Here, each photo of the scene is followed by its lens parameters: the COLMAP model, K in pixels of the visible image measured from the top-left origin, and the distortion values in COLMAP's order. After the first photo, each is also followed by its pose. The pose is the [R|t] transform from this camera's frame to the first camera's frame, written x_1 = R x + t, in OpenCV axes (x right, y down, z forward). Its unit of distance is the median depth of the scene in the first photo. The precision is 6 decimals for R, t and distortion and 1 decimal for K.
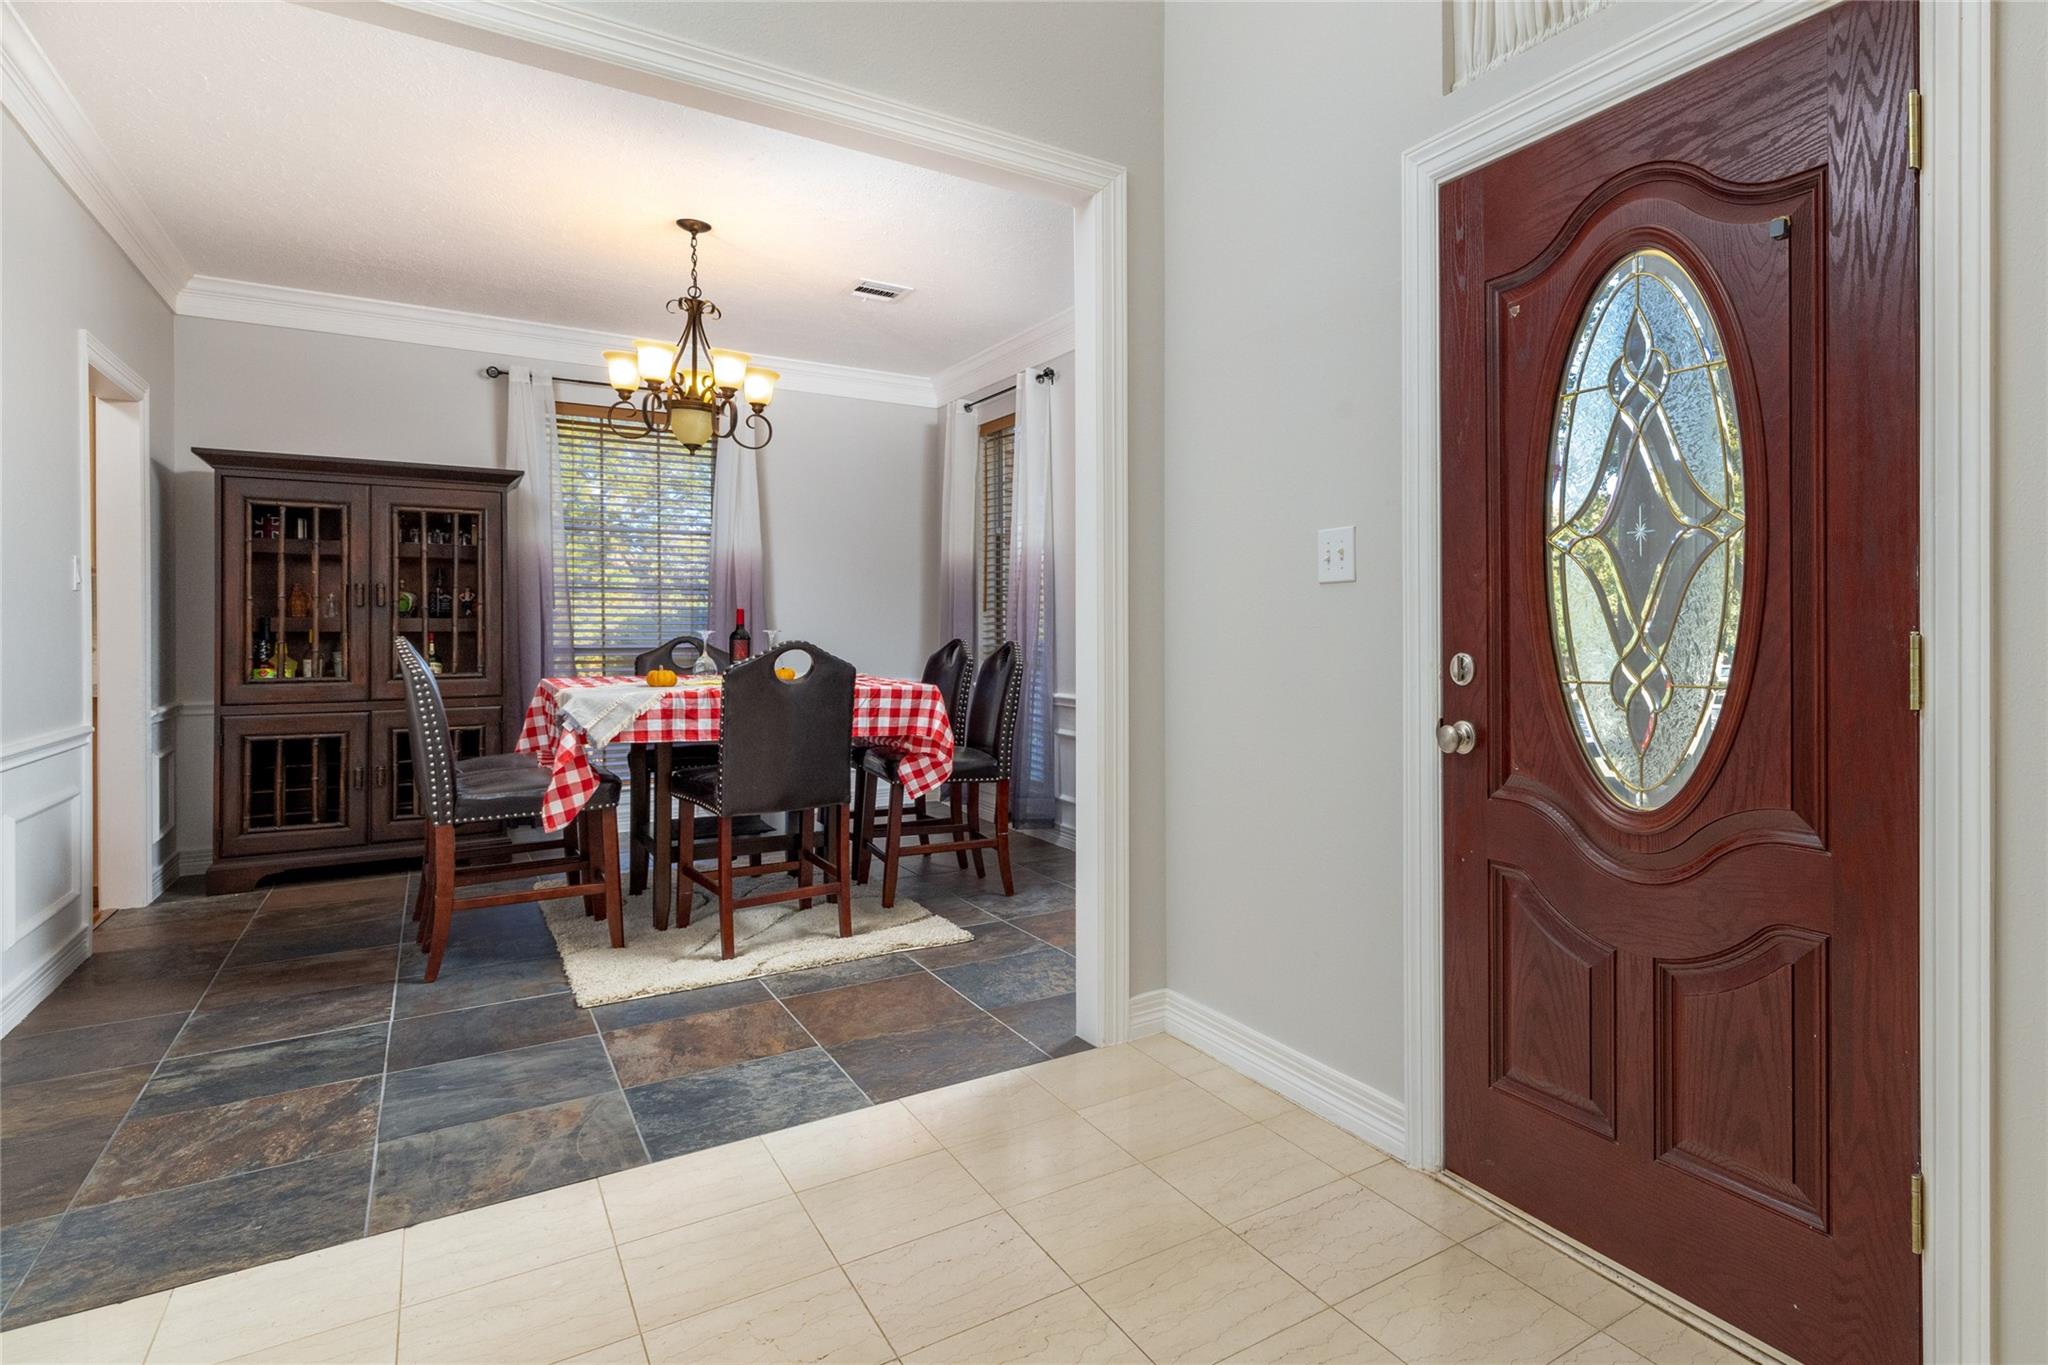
lens RADIAL K [[1080.2, 0, 1266.1], [0, 1080.2, 634.4], [0, 0, 1]] dist [-0.002084, 0.001534]
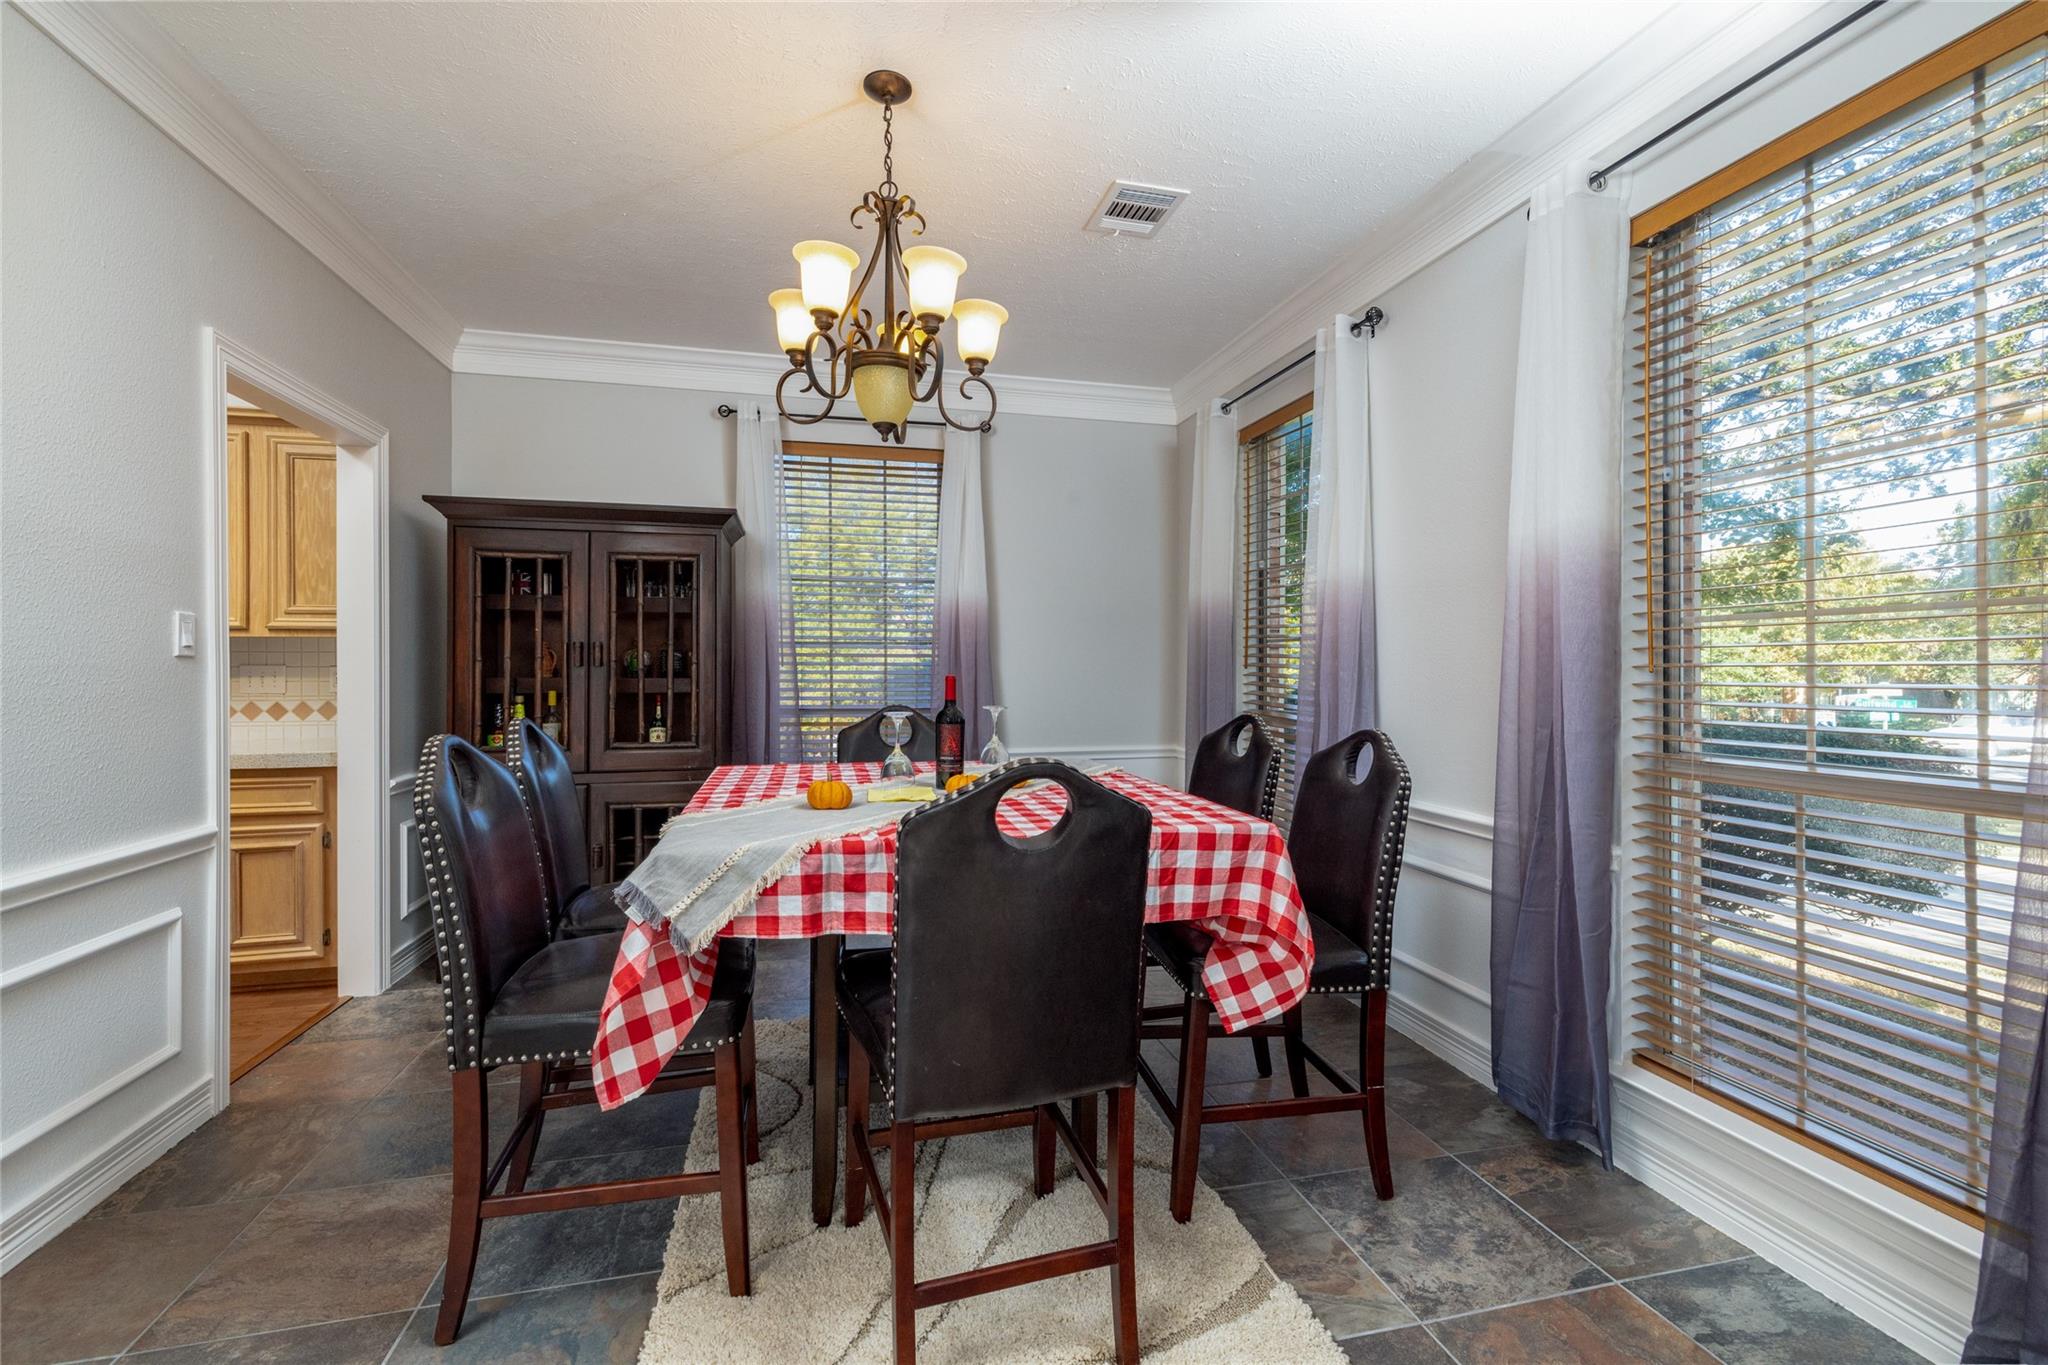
lens RADIAL K [[864.8, 0, 1020.6], [0, 864.8, 673.2], [0, 0, 1]] dist [-0.000730, -0.000269]
pose [[0.918578, 0.004085, -0.395218, -0.241439], [-0.003907, 0.999992, 0.001254, -0.025947], [0.395220, 0.000392, 0.918586, 0.535713]]
